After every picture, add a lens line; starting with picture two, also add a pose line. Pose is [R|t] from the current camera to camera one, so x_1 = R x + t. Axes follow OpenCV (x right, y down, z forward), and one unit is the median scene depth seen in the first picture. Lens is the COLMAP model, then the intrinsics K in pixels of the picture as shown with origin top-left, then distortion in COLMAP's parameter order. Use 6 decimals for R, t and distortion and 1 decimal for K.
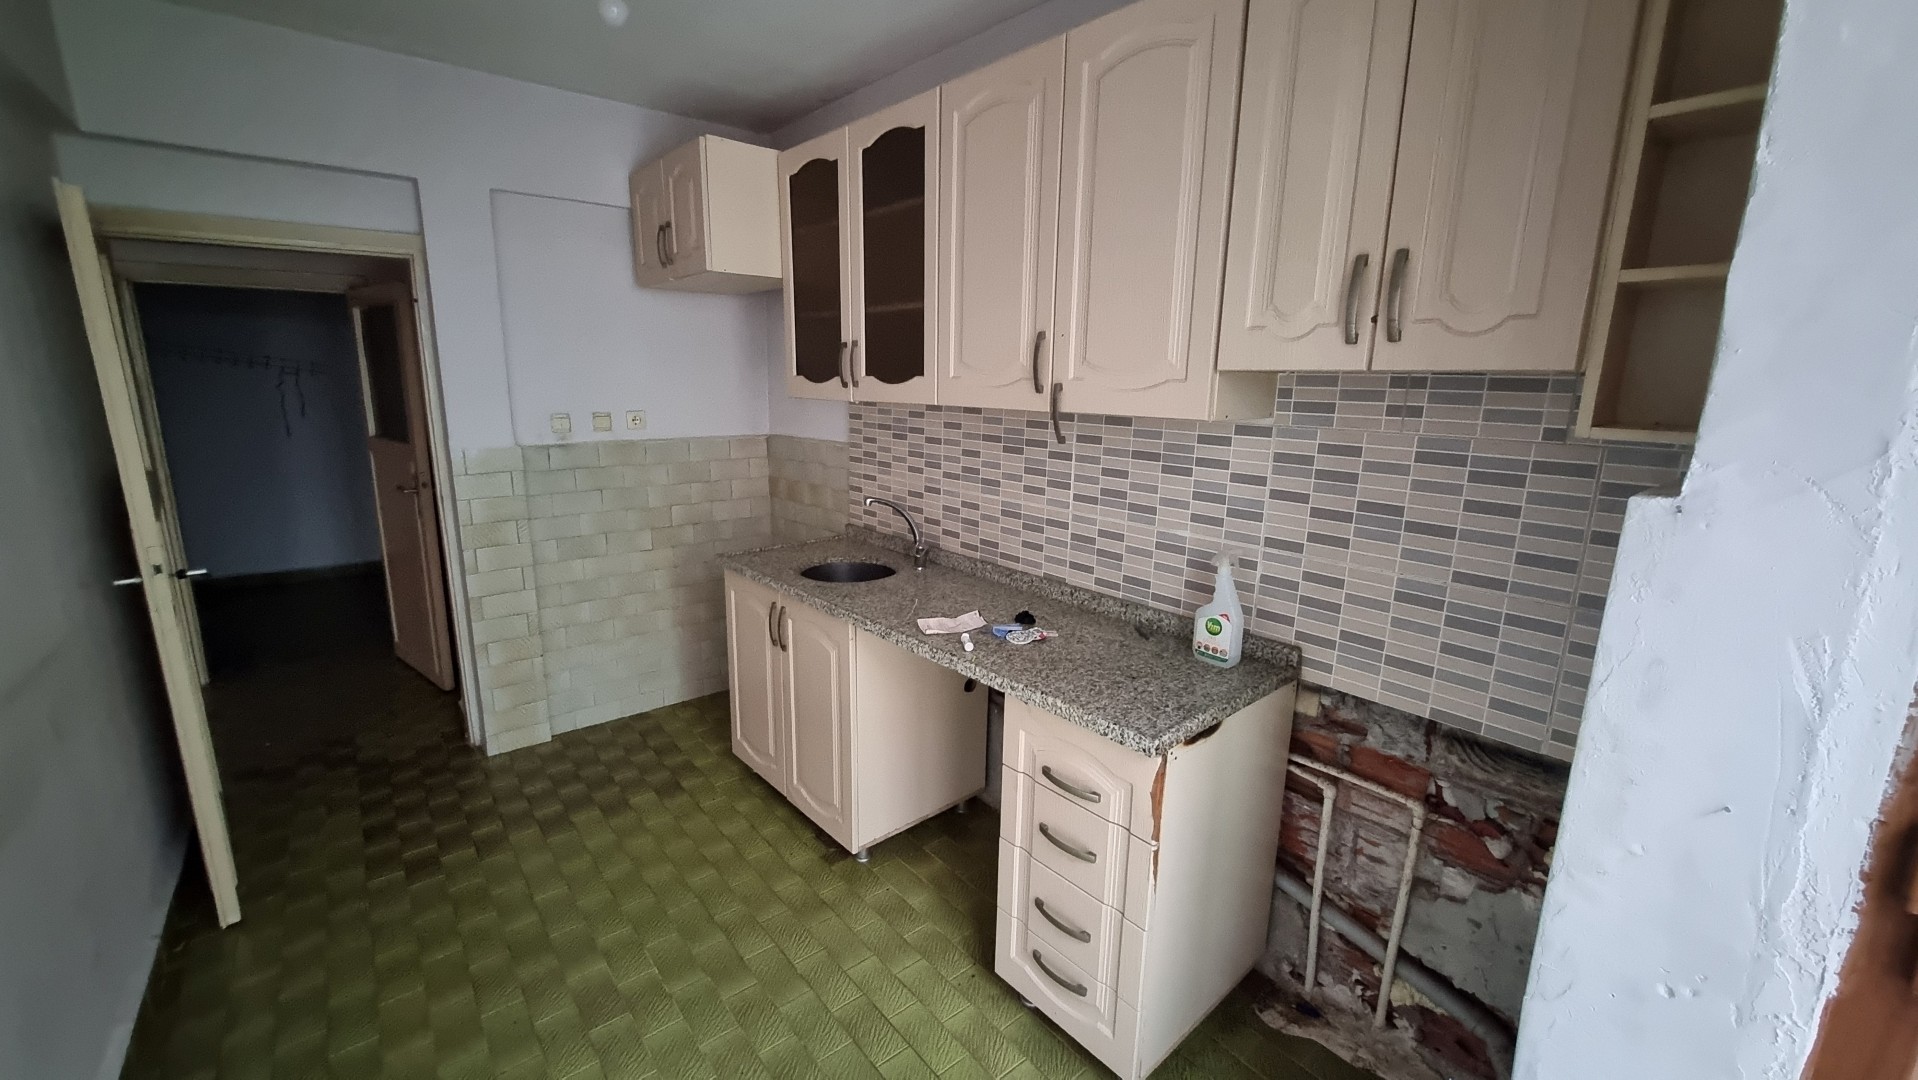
lens RADIAL K [[757.0, 0, 944.6], [0, 757.0, 528.5], [0, 0, 1]] dist [0.003132, -0.000017]
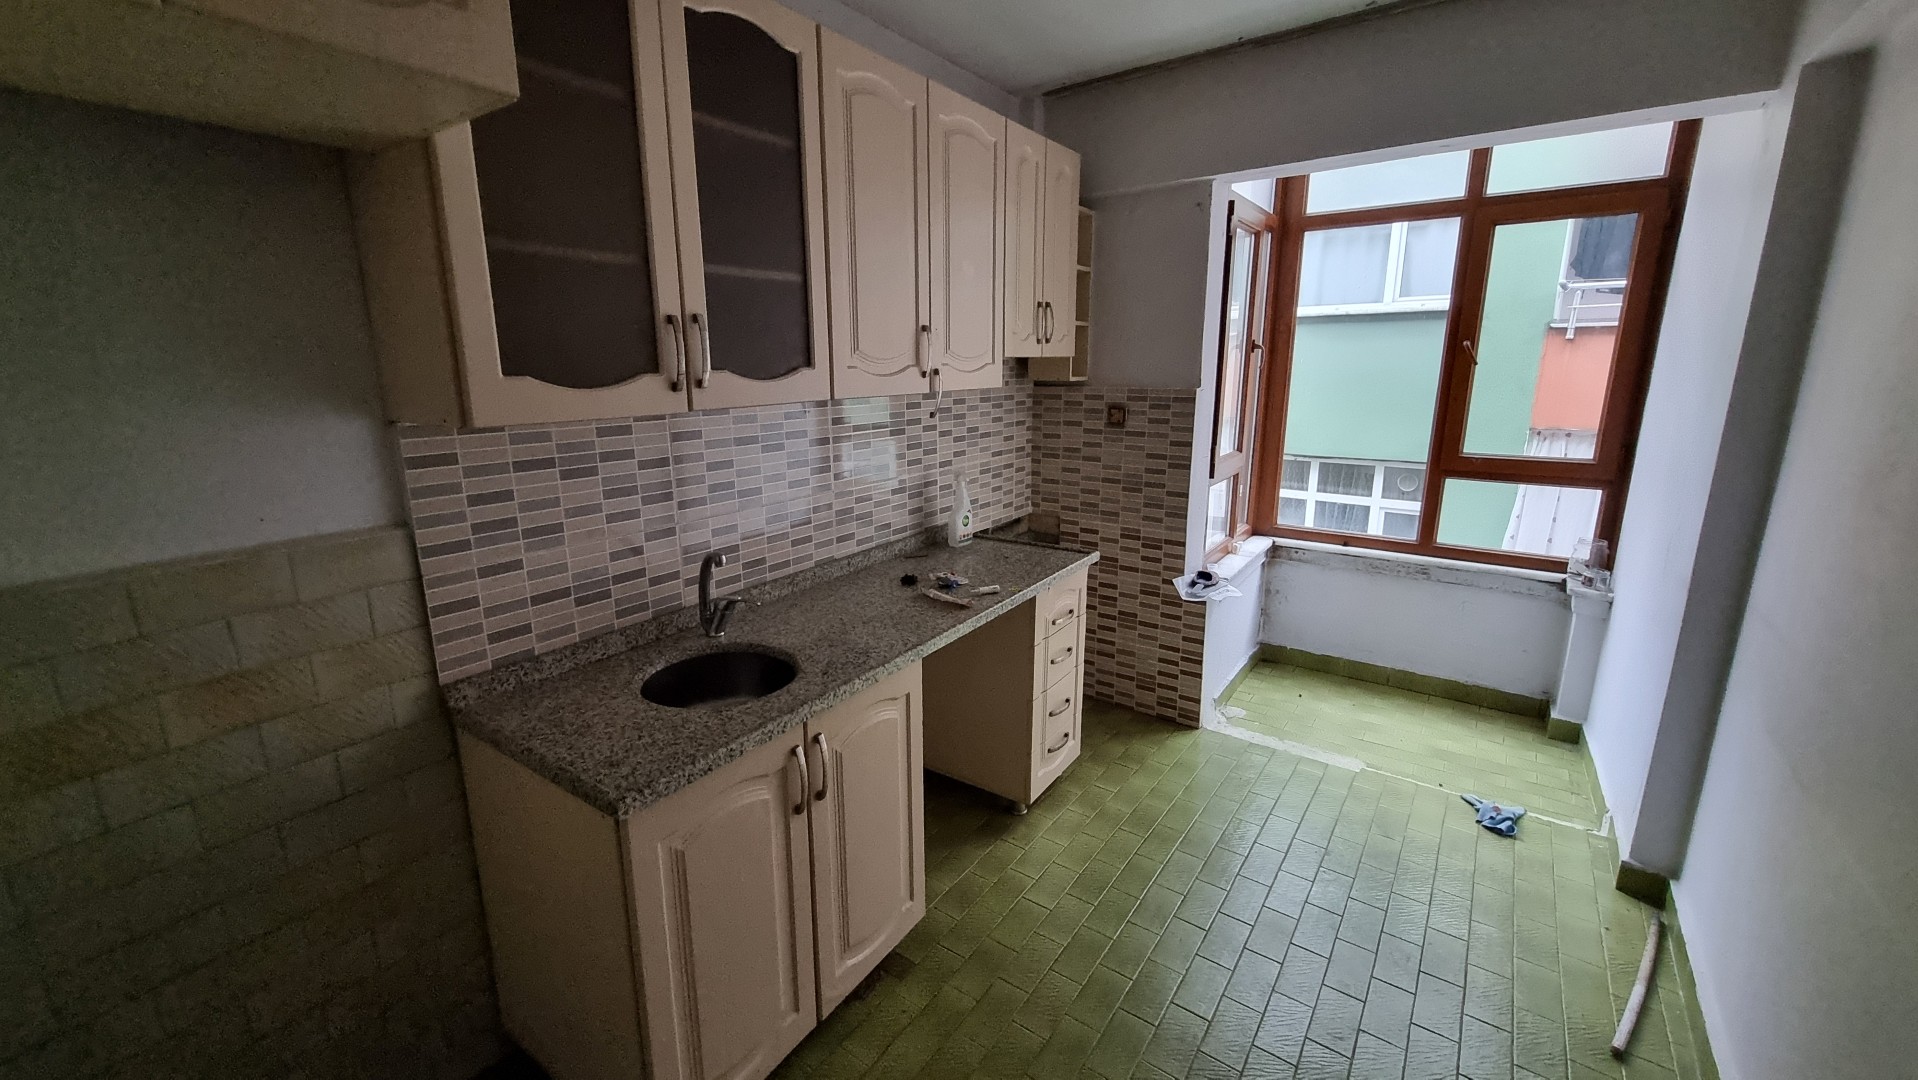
lens RADIAL K [[757.0, 0, 943.8], [0, 757.0, 539.5], [0, 0, 1]] dist [0.003132, -0.000017]
pose [[-0.263812, -0.230606, 0.936602, -0.843287], [0.201125, 0.936507, 0.287233, -0.221799], [-0.943373, 0.264150, -0.200681, 1.025035]]
